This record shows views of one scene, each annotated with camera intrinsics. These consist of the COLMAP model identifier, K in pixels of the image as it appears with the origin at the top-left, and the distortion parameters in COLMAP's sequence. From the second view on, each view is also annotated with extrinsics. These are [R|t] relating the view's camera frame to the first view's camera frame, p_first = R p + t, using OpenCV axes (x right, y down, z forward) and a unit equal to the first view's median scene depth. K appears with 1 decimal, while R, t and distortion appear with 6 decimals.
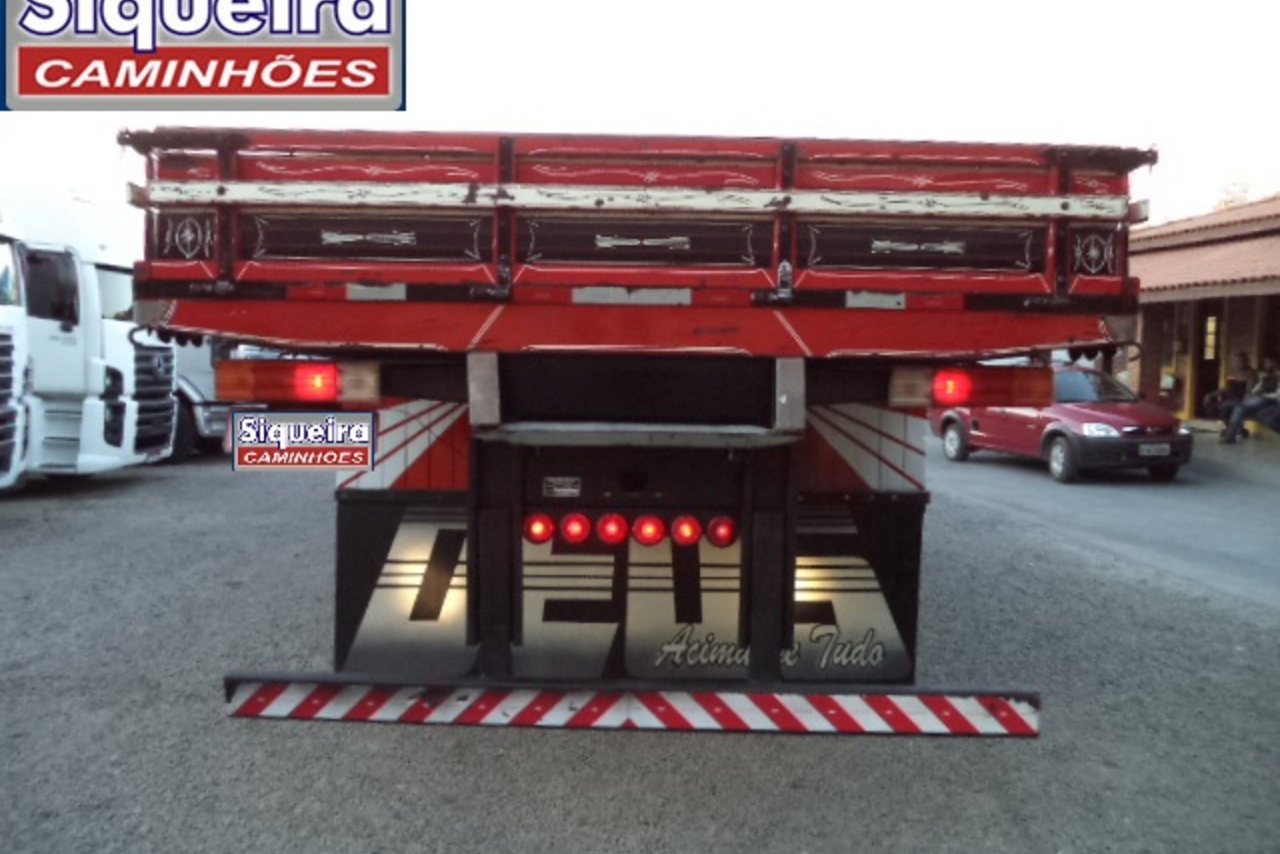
lens RADIAL K [[1016.2, 0, 640.0], [0, 1016.2, 427.0], [0, 0, 1]] dist [-0.032507, 0.004881]
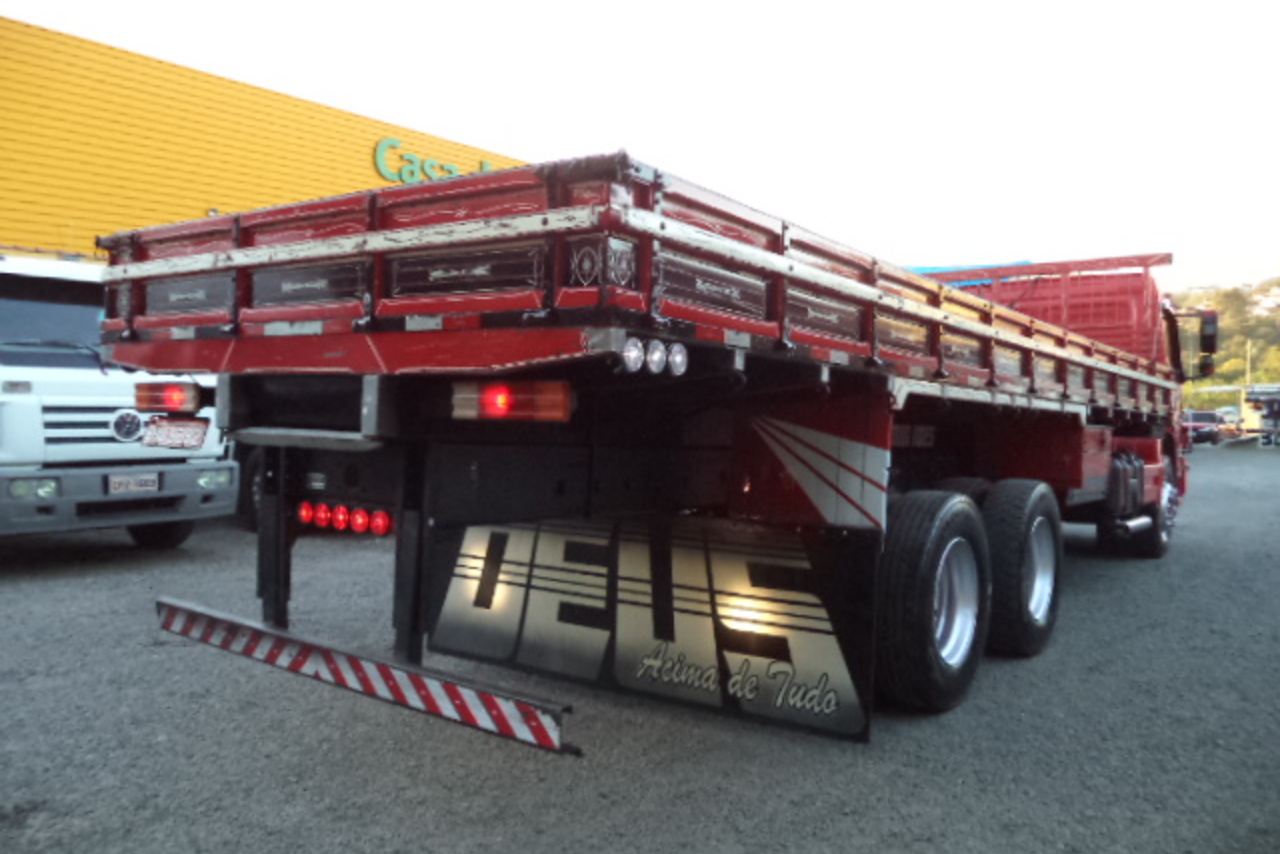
lens RADIAL K [[1016.2, 0, 640.0], [0, 1016.2, 427.0], [0, 0, 1]] dist [-0.032507, 0.004881]
pose [[0.812224, 0.015820, -0.583131, 0.630891], [-0.041371, 0.998677, -0.030532, 0.008511], [0.581877, 0.048924, 0.811804, 0.135405]]
